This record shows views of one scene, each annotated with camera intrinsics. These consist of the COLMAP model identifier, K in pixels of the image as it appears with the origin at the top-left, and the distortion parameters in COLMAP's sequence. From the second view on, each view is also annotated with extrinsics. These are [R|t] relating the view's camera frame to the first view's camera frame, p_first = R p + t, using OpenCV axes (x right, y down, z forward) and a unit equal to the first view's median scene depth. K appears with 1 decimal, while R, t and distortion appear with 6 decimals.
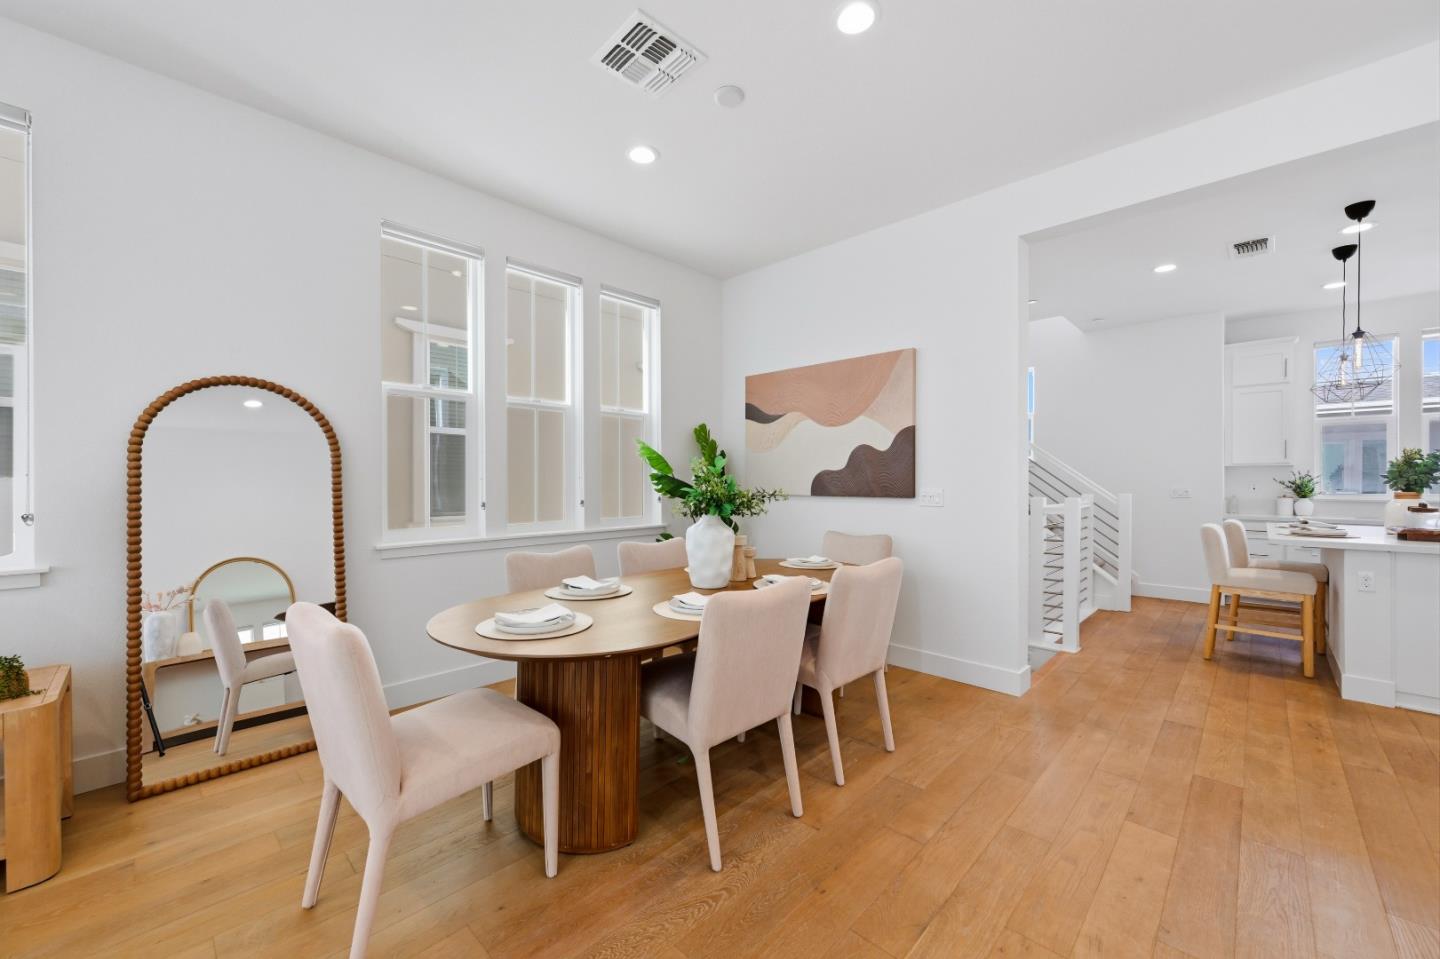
lens RADIAL K [[560.1, 0, 725.1], [0, 560.1, 481.4], [0, 0, 1]] dist [0.001274, 0.000195]
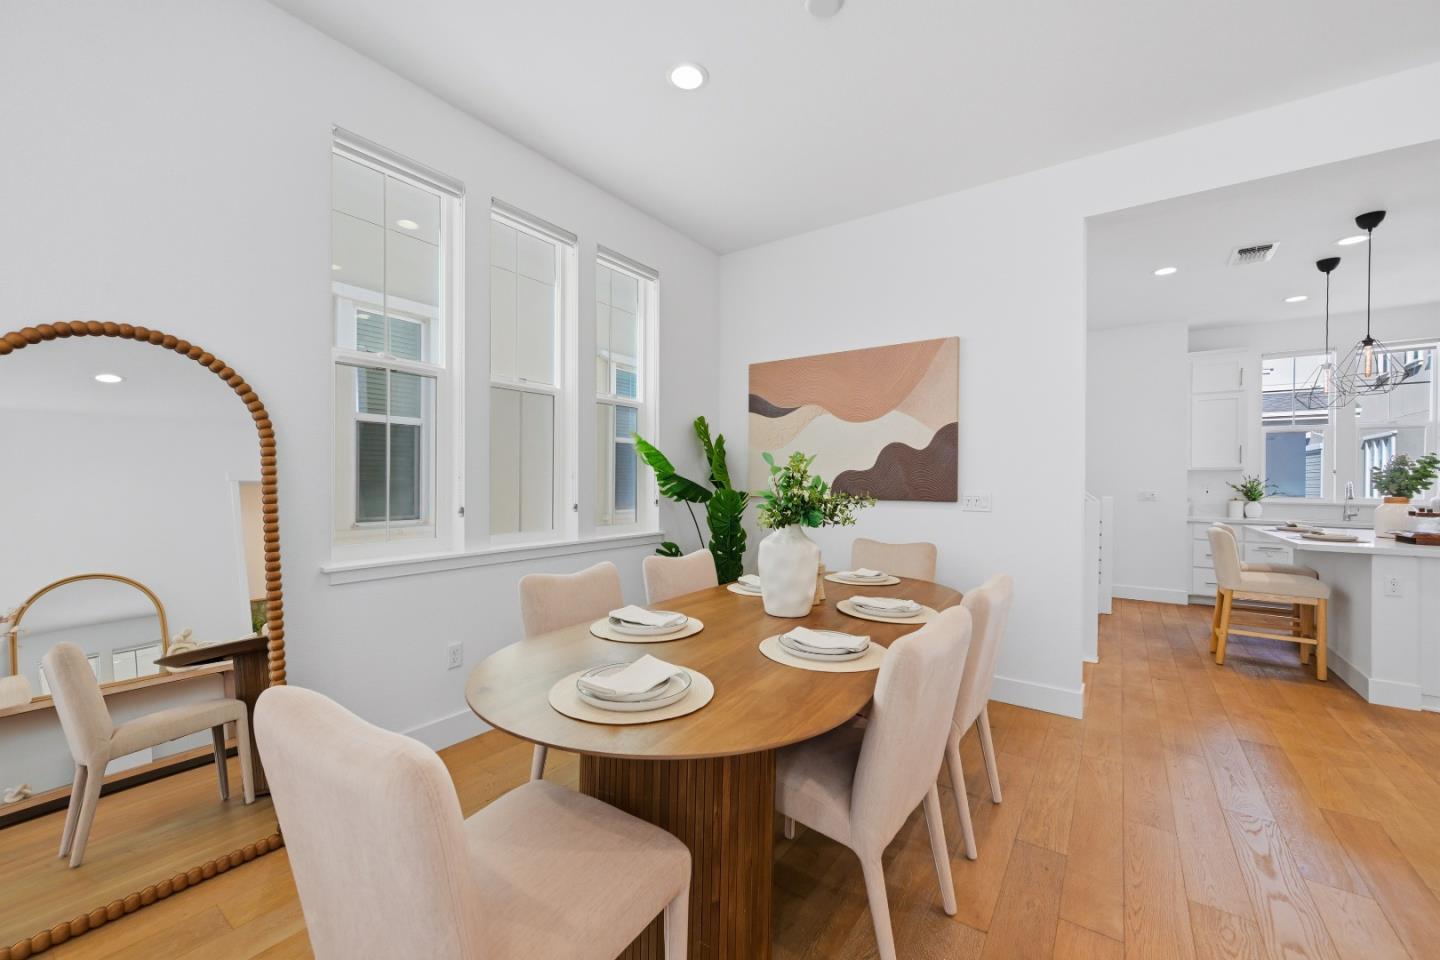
lens RADIAL K [[563.4, 0, 724.4], [0, 563.4, 481.7], [0, 0, 1]] dist [0.000923, 0.000134]
pose [[0.989177, 0.006481, 0.146583, -0.168086], [-0.006686, 0.999977, 0.000907, -0.001508], [-0.146574, -0.001877, 0.989198, 0.151617]]
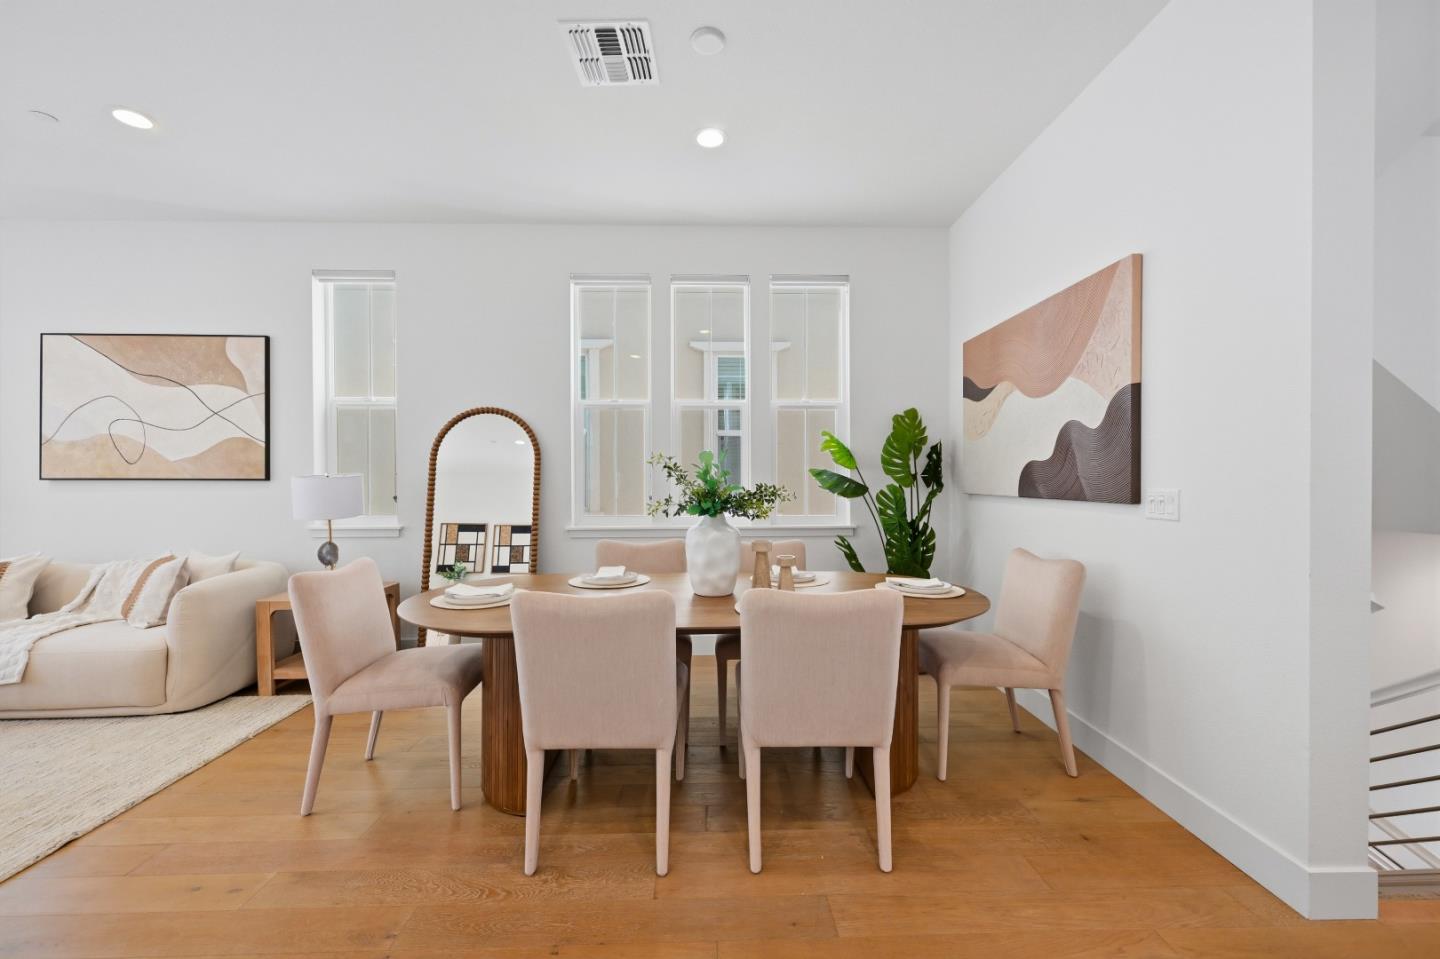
lens RADIAL K [[563.4, 0, 724.4], [0, 563.4, 481.2], [0, 0, 1]] dist [0.000923, 0.000134]
pose [[0.713606, 0.003721, -0.700537, 0.443258], [0.000353, 0.999984, 0.005671, 0.000984], [0.700547, -0.004294, 0.713593, 0.260003]]
